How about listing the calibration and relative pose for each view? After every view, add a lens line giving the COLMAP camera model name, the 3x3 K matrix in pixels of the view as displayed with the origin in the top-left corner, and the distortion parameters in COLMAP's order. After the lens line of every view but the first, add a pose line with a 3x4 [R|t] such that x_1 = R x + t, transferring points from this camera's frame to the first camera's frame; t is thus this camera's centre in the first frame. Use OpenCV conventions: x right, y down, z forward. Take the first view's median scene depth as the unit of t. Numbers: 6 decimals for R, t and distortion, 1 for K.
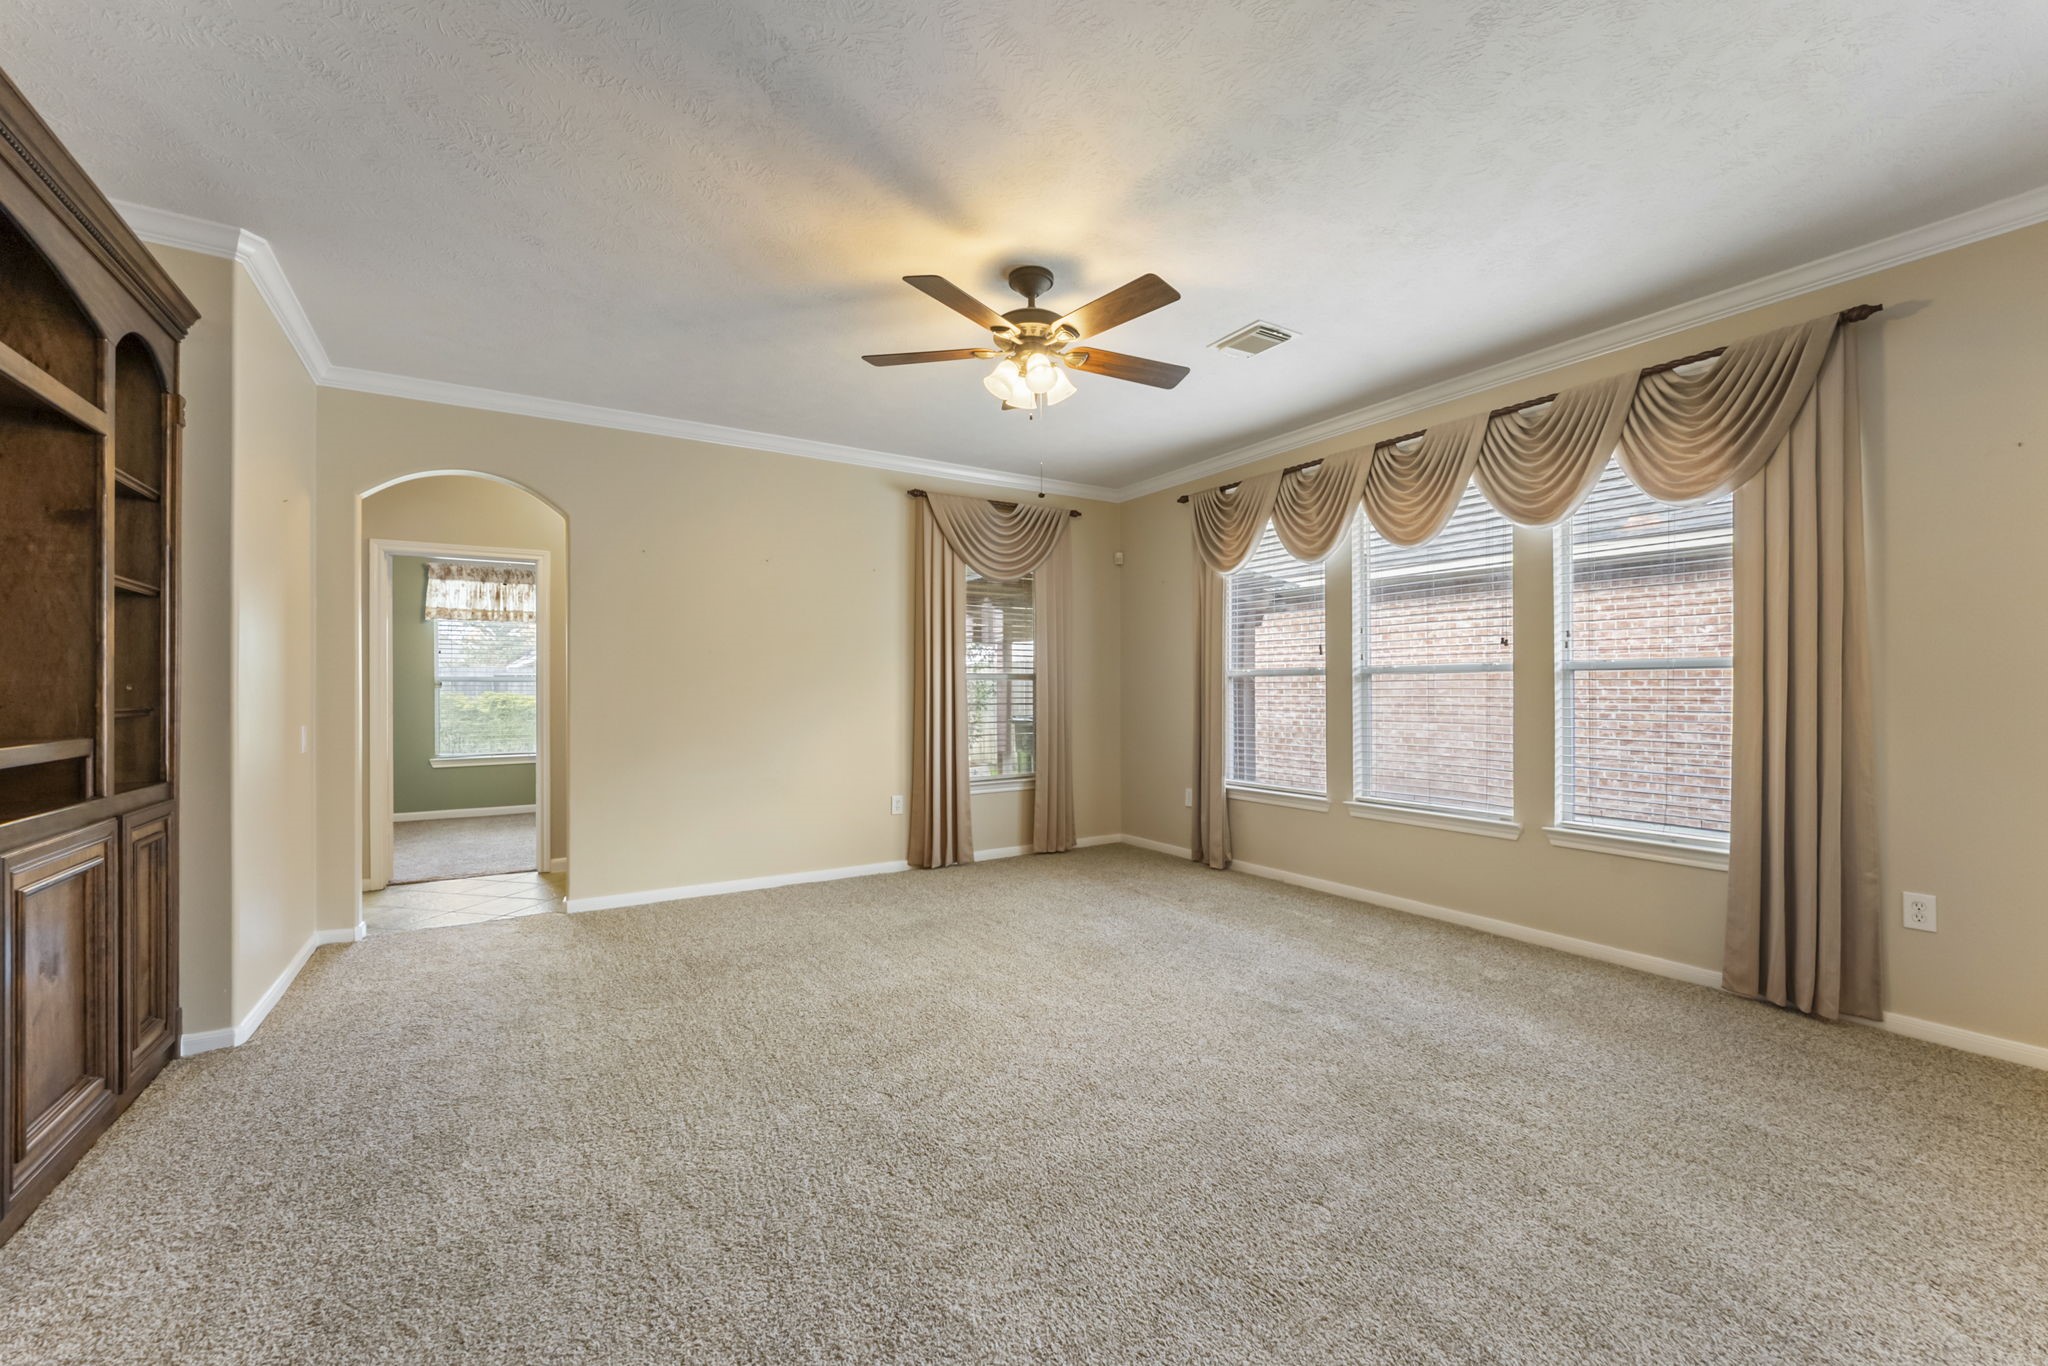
lens RADIAL K [[834.4, 0, 1017.5], [0, 834.4, 690.8], [0, 0, 1]] dist [0.001498, -0.001241]
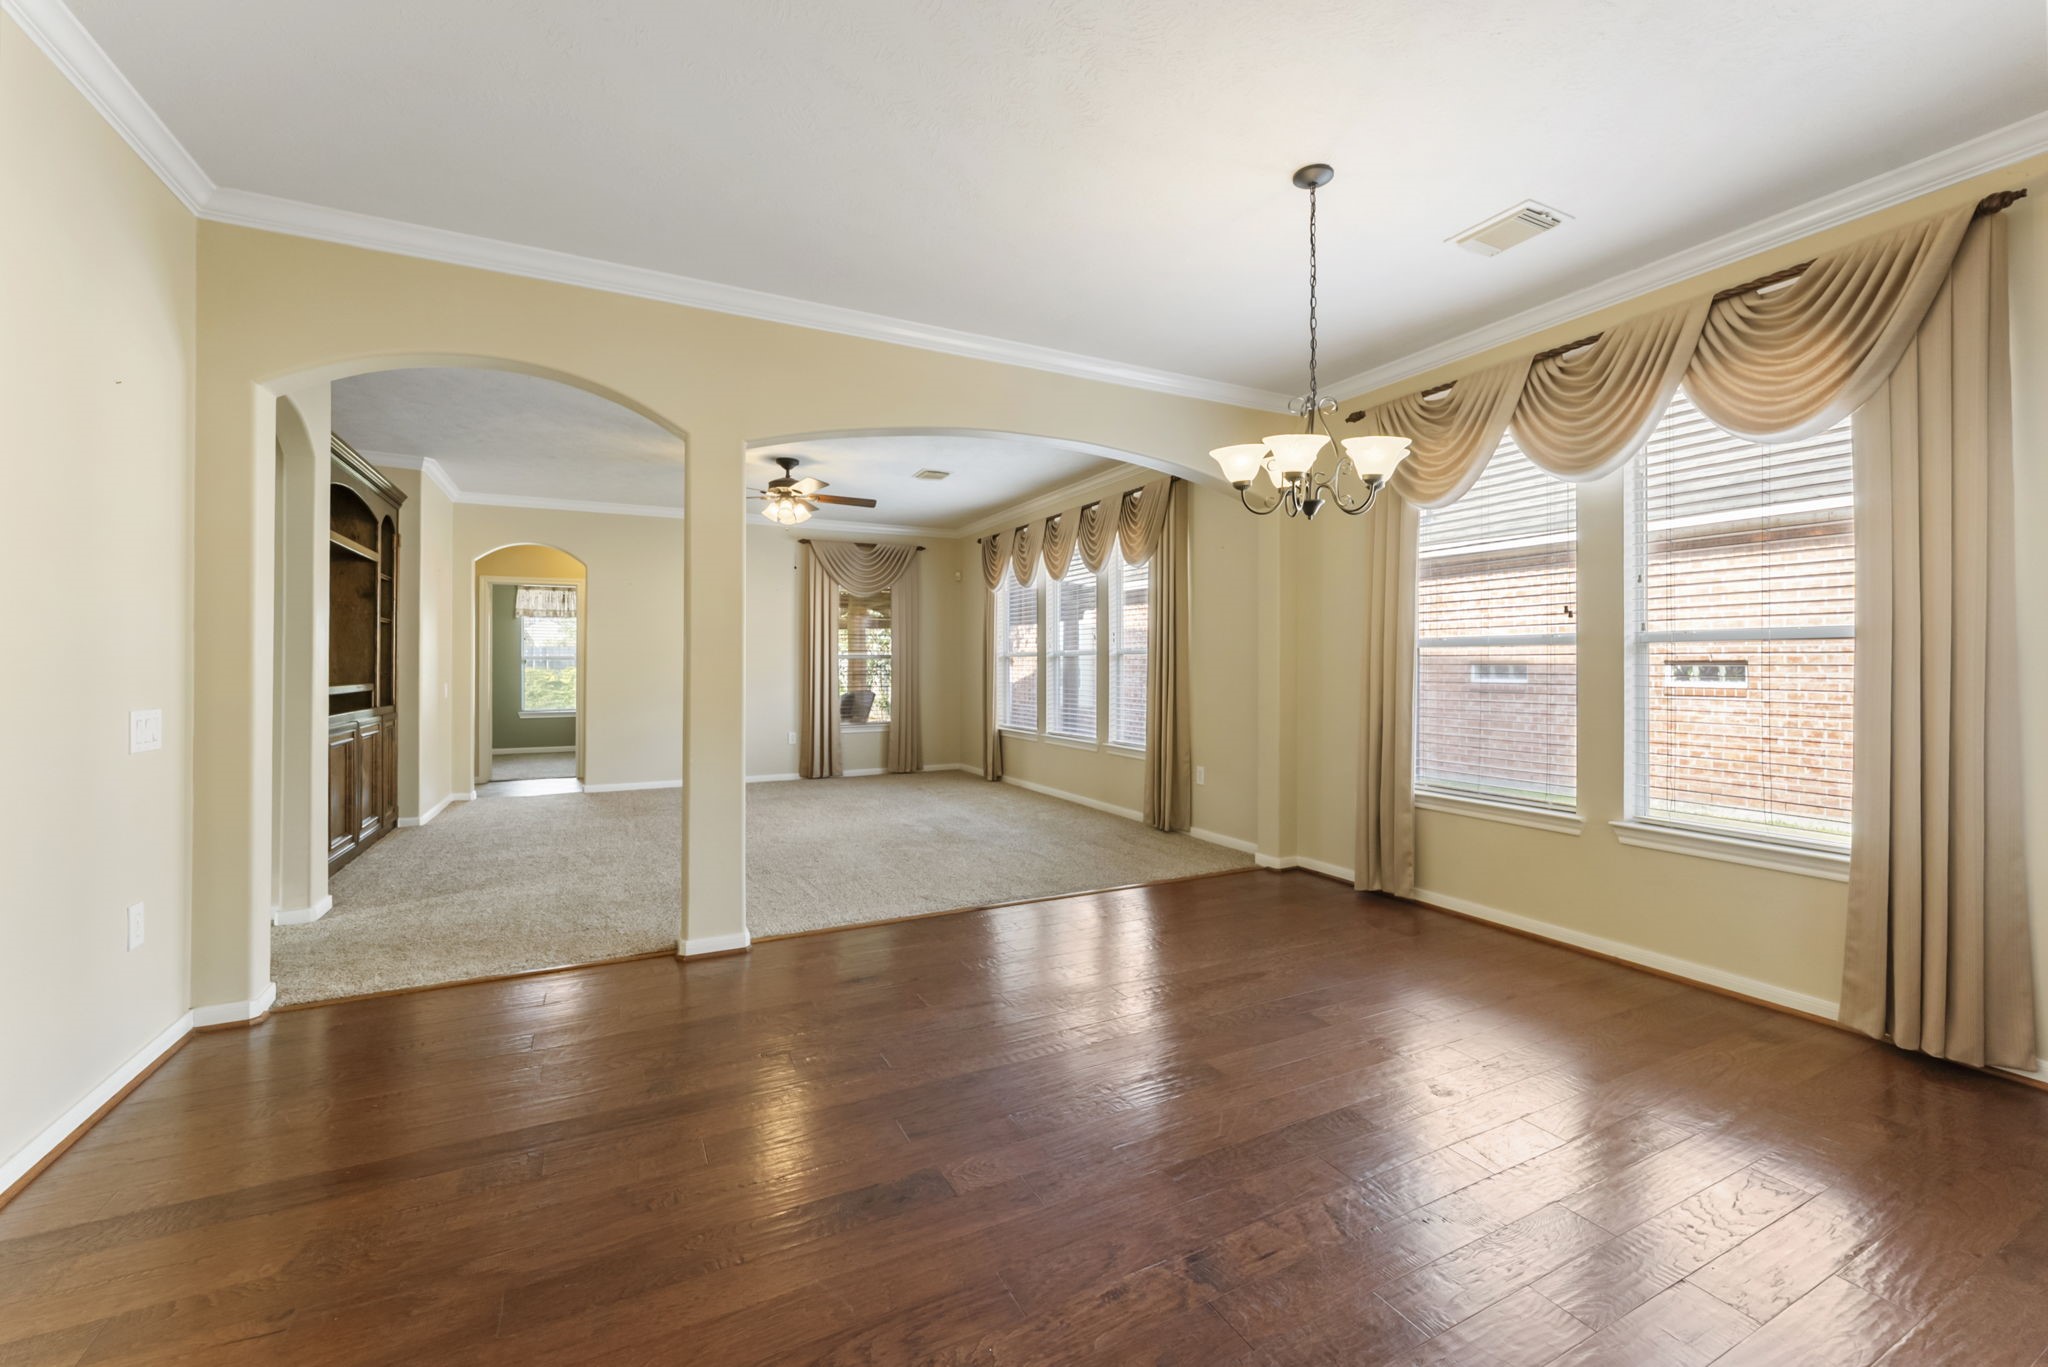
lens RADIAL K [[834.4, 0, 1019.0], [0, 834.4, 660.1], [0, 0, 1]] dist [0.001498, -0.001241]
pose [[0.996060, 0.000801, -0.088681, 0.425537], [-0.001465, 0.999971, -0.007419, 0.000748], [0.088673, 0.007520, 0.996032, -0.539738]]
